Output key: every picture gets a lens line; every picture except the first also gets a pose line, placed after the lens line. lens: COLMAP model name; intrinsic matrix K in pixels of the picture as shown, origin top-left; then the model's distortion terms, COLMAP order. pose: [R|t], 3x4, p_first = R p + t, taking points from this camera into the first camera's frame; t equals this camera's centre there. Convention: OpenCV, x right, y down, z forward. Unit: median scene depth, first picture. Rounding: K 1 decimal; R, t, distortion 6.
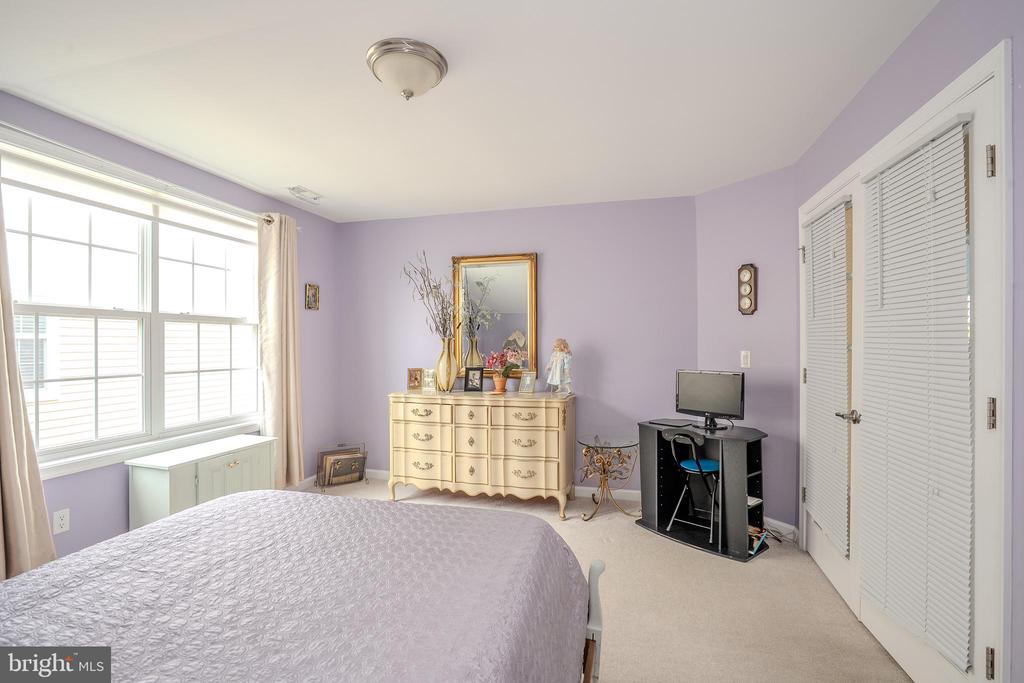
lens RADIAL K [[474.6, 0, 512.0], [0, 474.6, 341.5], [0, 0, 1]] dist [-0.064141, 0.026641]
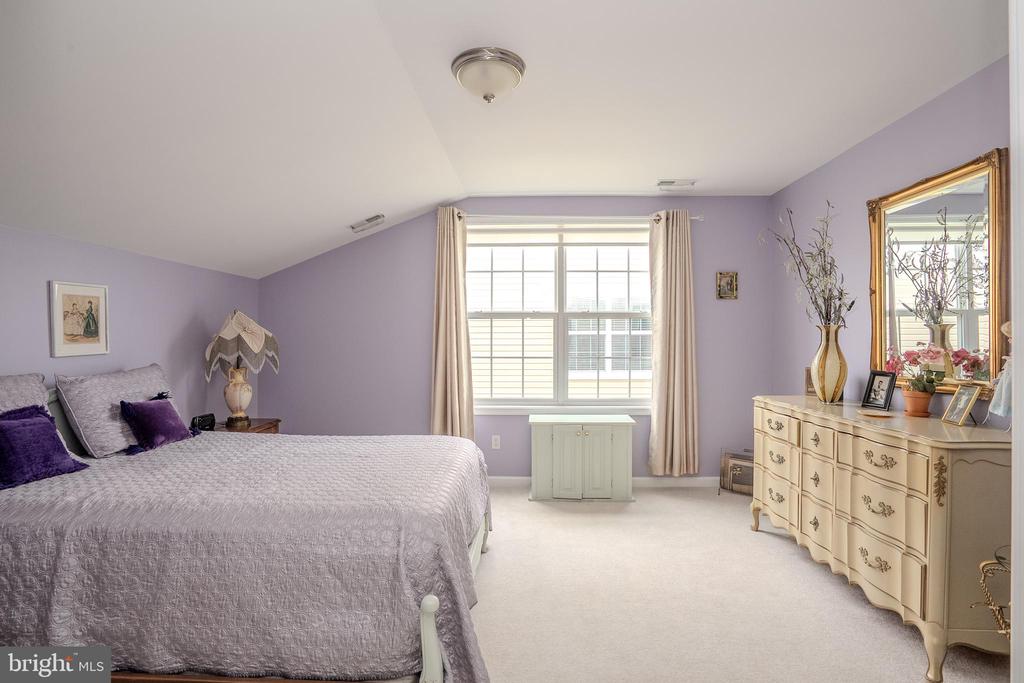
lens RADIAL K [[474.6, 0, 512.0], [0, 474.6, 341.5], [0, 0, 1]] dist [-0.064141, 0.026641]
pose [[0.218315, 0.003966, -0.975870, 0.462917], [0.003282, 0.999983, 0.004798, 0.012903], [0.975873, -0.004250, 0.218298, 0.448561]]
